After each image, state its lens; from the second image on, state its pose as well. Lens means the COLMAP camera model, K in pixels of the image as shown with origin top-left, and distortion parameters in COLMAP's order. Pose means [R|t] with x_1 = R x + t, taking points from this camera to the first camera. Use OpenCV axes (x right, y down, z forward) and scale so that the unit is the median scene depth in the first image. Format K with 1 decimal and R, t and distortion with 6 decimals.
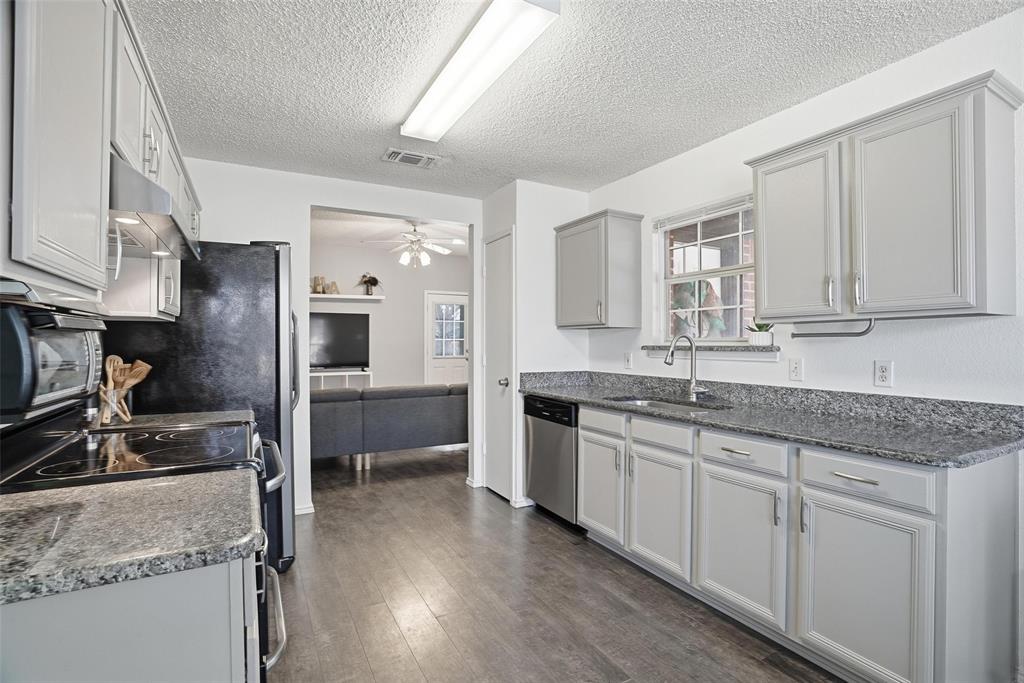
lens RADIAL K [[483.3, 0, 514.6], [0, 483.3, 343.2], [0, 0, 1]] dist [-0.051544, 0.018443]
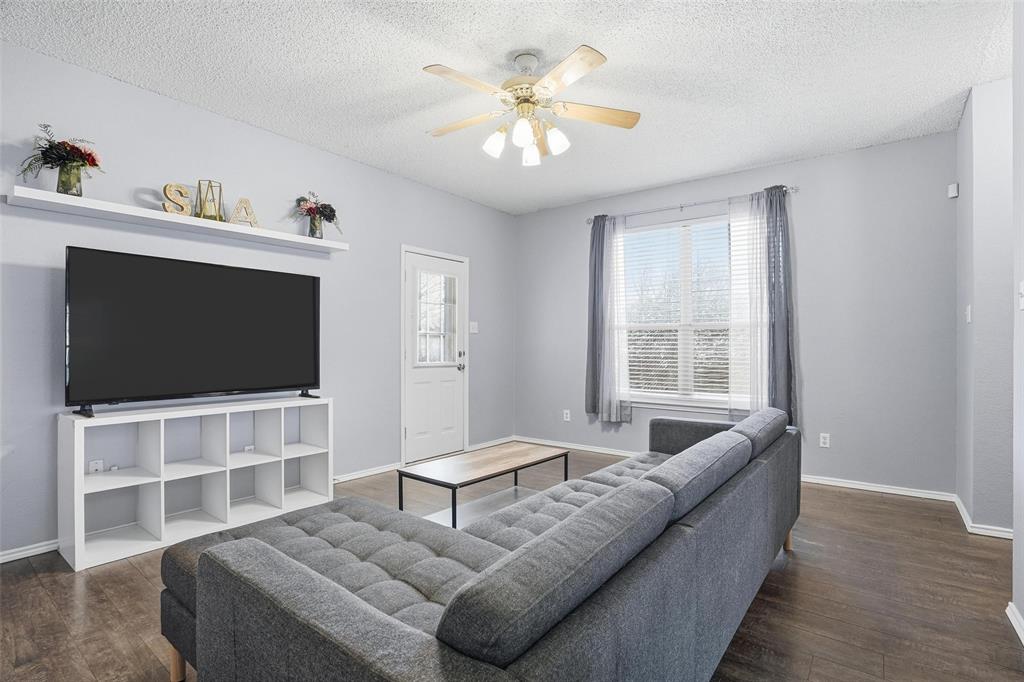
lens RADIAL K [[483.3, 0, 513.6], [0, 483.3, 348.5], [0, 0, 1]] dist [-0.051544, 0.018443]
pose [[0.916109, -0.001421, 0.400927, -0.720603], [-0.001956, 0.999966, 0.008013, 0.014075], [-0.400925, -0.008125, 0.916075, 1.100569]]
